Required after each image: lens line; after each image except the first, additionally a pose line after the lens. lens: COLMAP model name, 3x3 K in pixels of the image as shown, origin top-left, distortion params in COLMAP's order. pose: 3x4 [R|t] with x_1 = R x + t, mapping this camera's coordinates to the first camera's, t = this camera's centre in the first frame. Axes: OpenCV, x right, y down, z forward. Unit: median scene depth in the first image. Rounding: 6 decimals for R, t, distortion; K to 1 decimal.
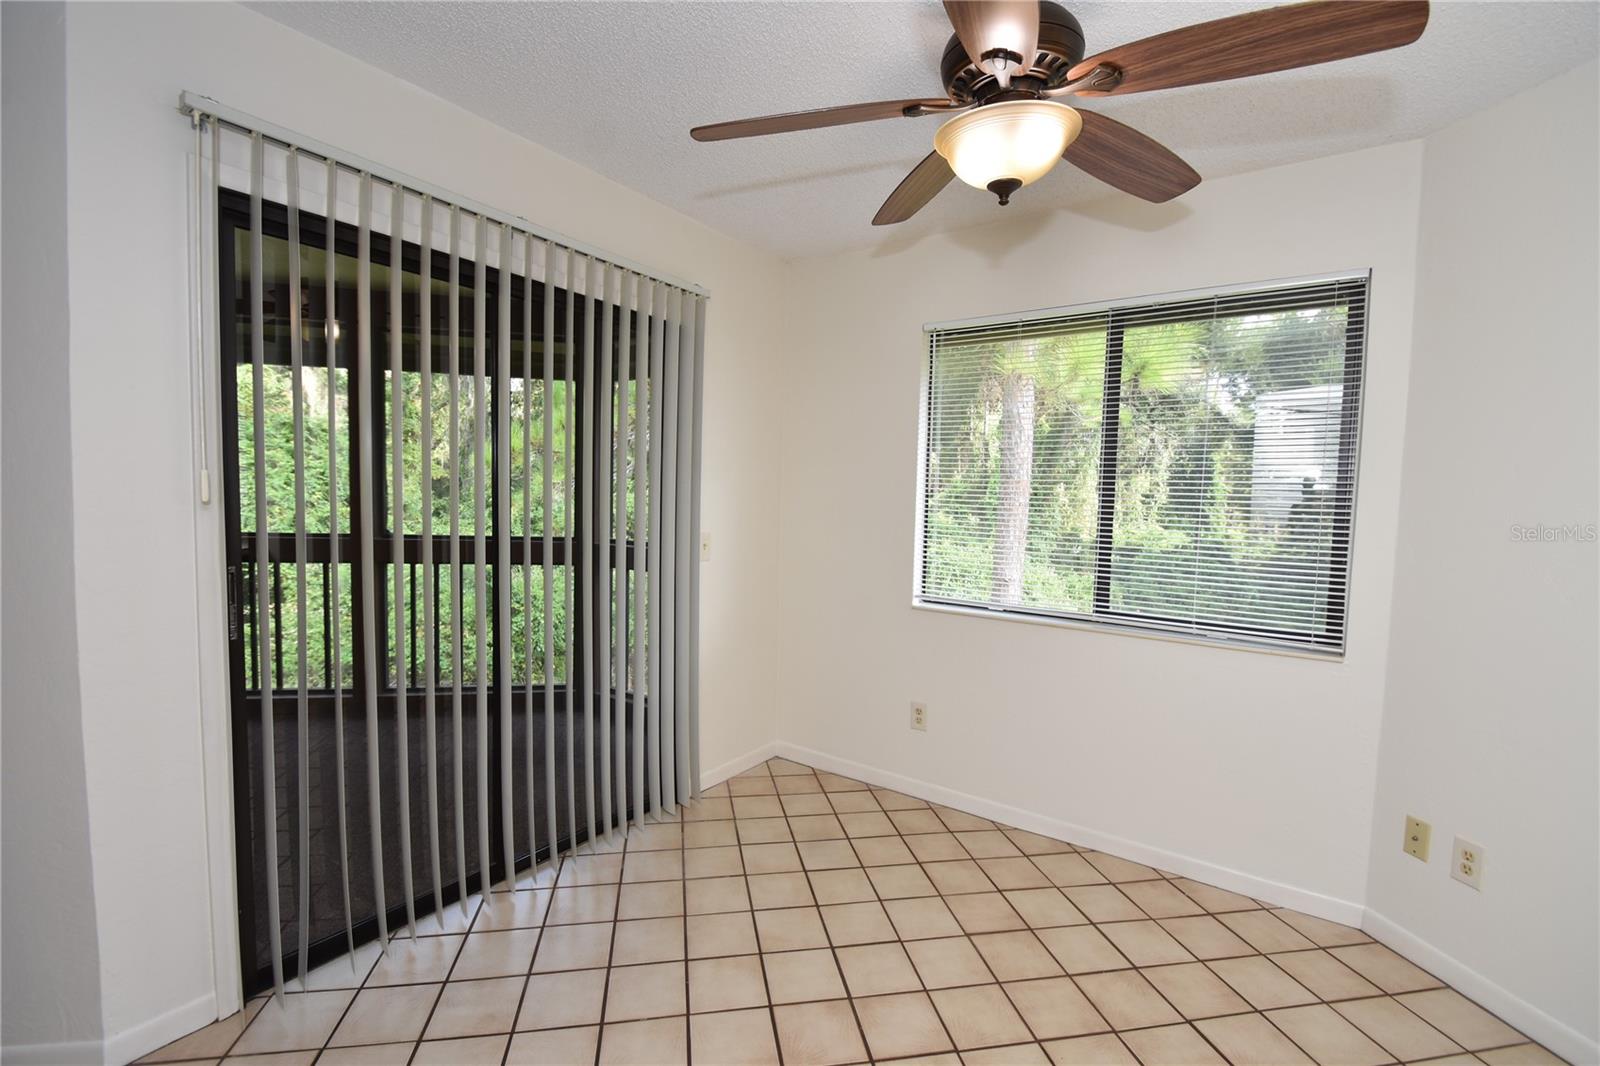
lens RADIAL K [[691.7, 0, 797.9], [0, 691.7, 540.3], [0, 0, 1]] dist [0.012986, -0.016413]
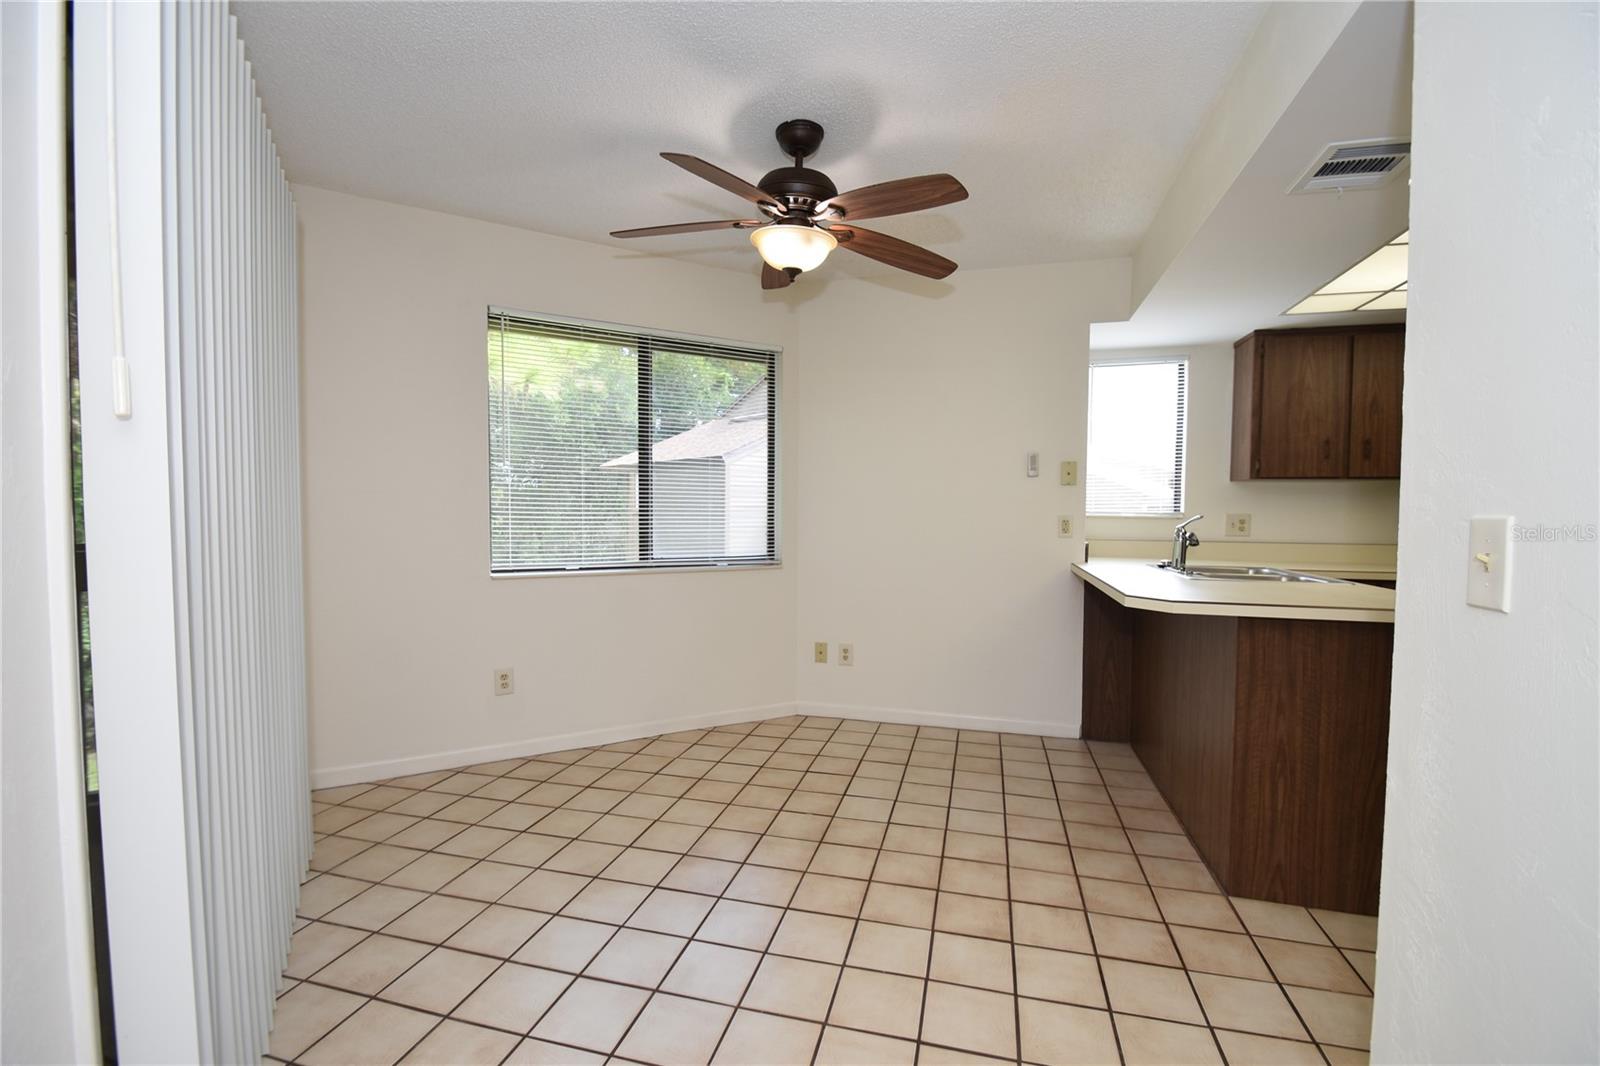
lens RADIAL K [[691.7, 0, 797.9], [0, 691.7, 540.3], [0, 0, 1]] dist [0.012986, -0.016413]
pose [[0.426210, -0.061837, 0.902508, -0.745087], [0.058784, 0.997446, 0.040581, 0.034166], [-0.902712, 0.035757, 0.428756, 0.193470]]
